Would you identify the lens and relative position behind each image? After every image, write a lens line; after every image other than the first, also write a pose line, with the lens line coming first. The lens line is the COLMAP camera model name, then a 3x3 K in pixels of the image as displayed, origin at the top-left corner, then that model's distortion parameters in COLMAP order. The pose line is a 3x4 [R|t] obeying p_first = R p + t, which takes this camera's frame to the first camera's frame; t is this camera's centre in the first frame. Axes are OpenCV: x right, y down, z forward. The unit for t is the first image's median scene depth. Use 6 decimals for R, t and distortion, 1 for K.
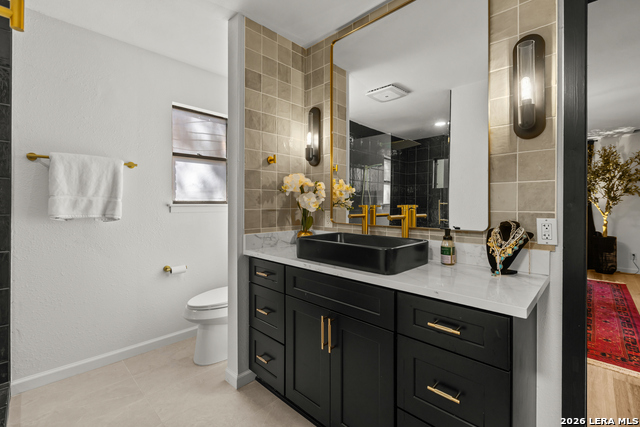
lens RADIAL K [[285.0, 0, 318.4], [0, 285.0, 207.5], [0, 0, 1]] dist [-0.001795, -0.000345]
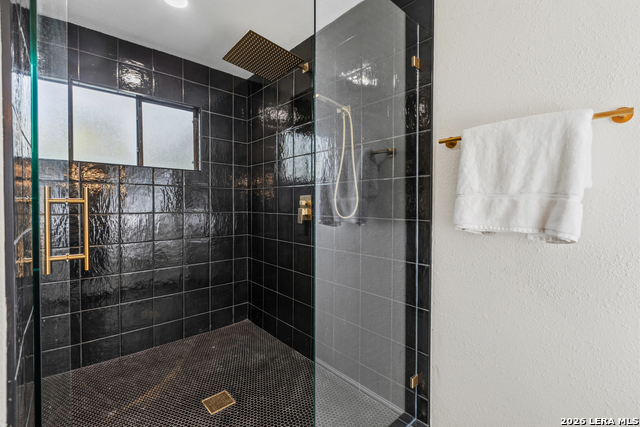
lens RADIAL K [[285.0, 0, 319.3], [0, 285.0, 208.0], [0, 0, 1]] dist [-0.001795, -0.000345]
pose [[-0.082225, 0.007430, -0.996586, -0.228528], [-0.009310, 0.999923, 0.008223, -0.012768], [0.996570, 0.009954, -0.082150, 0.665533]]
